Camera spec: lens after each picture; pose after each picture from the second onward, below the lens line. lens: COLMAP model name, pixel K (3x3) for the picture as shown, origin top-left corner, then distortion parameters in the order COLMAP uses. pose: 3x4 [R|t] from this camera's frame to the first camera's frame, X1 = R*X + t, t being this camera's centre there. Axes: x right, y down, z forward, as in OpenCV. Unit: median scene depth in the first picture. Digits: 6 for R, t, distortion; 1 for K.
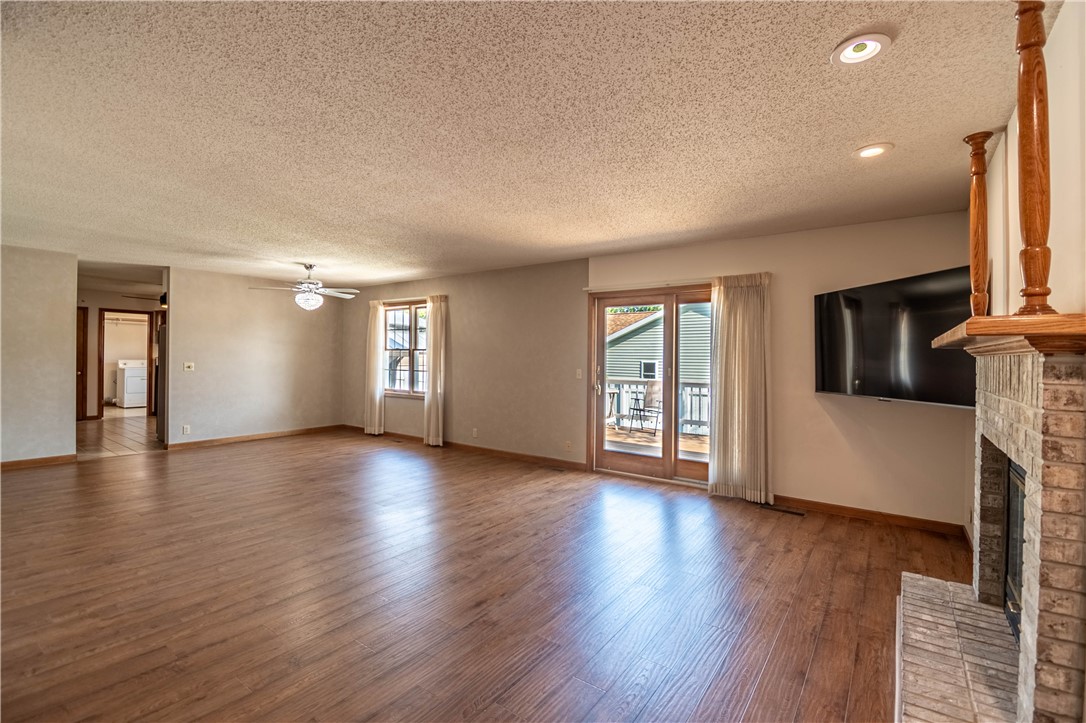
lens RADIAL K [[466.6, 0, 543.0], [0, 466.6, 361.5], [0, 0, 1]] dist [0.000828, -0.000929]
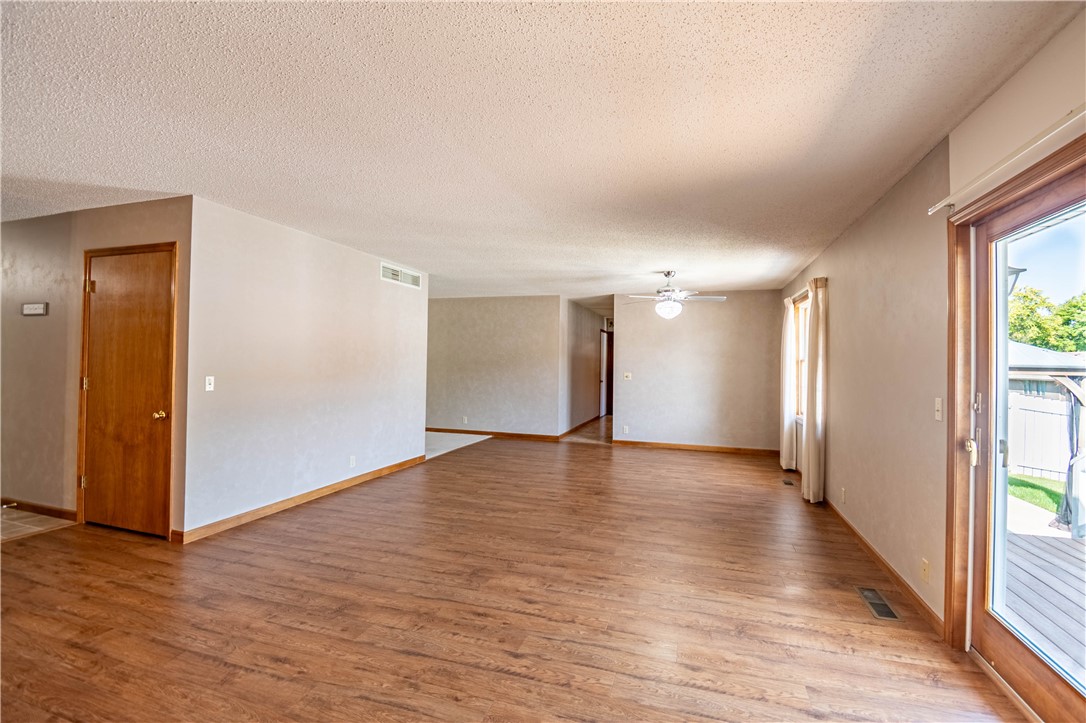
lens RADIAL K [[466.6, 0, 543.0], [0, 466.6, 361.5], [0, 0, 1]] dist [0.000828, -0.000929]
pose [[0.342874, -0.009561, -0.939333, 0.504236], [-0.019843, 0.999651, -0.017418, -0.003912], [0.939172, 0.024612, 0.342564, 0.715583]]
